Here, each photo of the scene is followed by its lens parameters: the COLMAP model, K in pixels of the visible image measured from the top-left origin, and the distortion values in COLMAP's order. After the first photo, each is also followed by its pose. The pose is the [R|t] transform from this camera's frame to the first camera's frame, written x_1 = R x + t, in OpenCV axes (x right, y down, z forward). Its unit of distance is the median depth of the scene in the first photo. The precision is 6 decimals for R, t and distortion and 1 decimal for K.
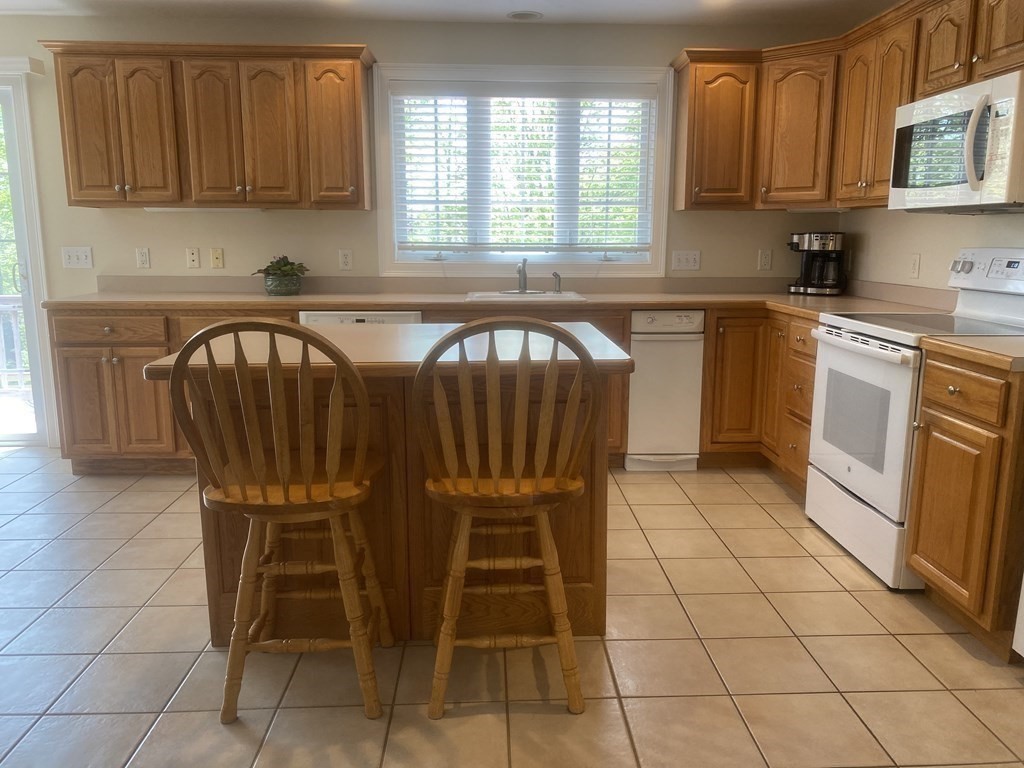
lens RADIAL K [[784.9, 0, 512.0], [0, 784.9, 384.0], [0, 0, 1]] dist [0.062344, -0.093347]
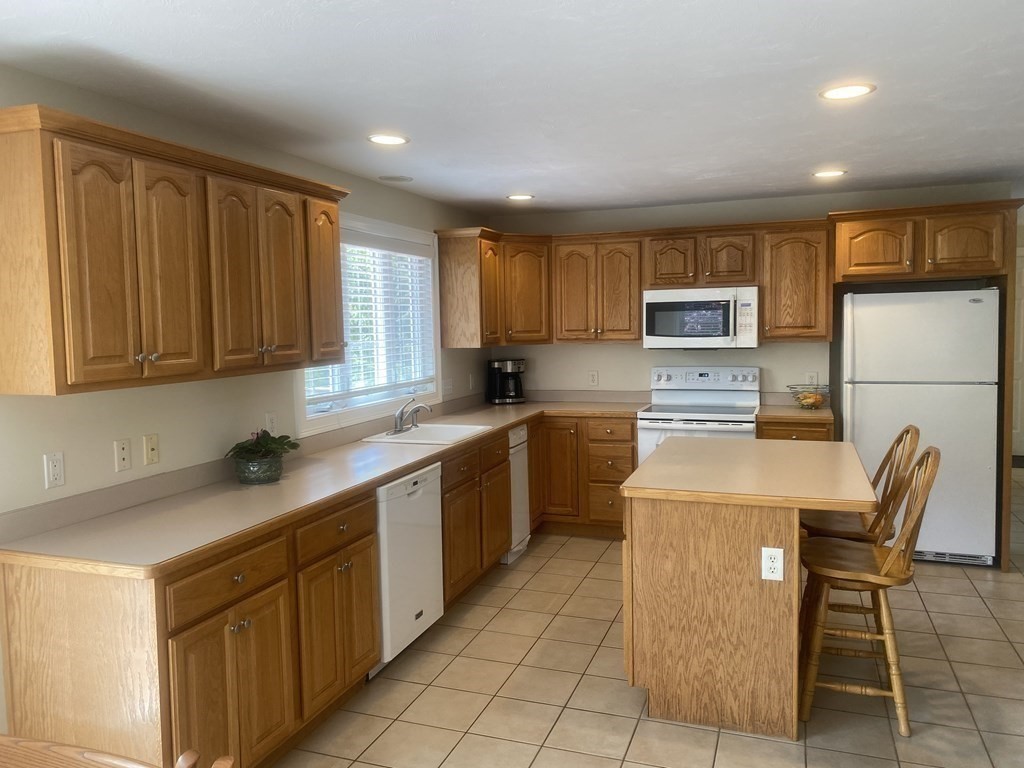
lens RADIAL K [[784.9, 0, 512.0], [0, 784.9, 384.0], [0, 0, 1]] dist [0.062344, -0.093347]
pose [[0.368487, -0.087583, 0.925498, -0.963004], [0.193943, 0.980889, 0.015607, -0.181307], [-0.909177, 0.173743, 0.378431, 0.508664]]
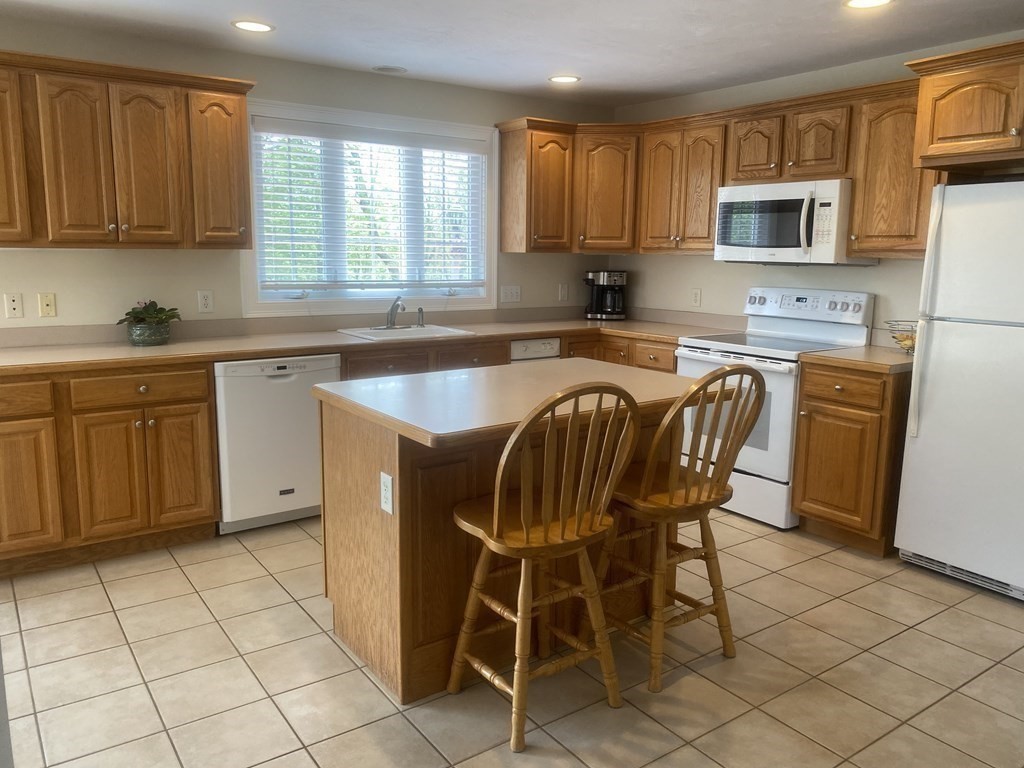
lens RADIAL K [[793.2, 0, 512.0], [0, 793.2, 384.0], [0, 0, 1]] dist [0.008181, -0.006837]
pose [[0.835809, -0.084918, 0.542414, -0.467981], [0.092223, 0.995643, 0.013768, -0.046593], [-0.541220, 0.038516, 0.839999, 0.034875]]
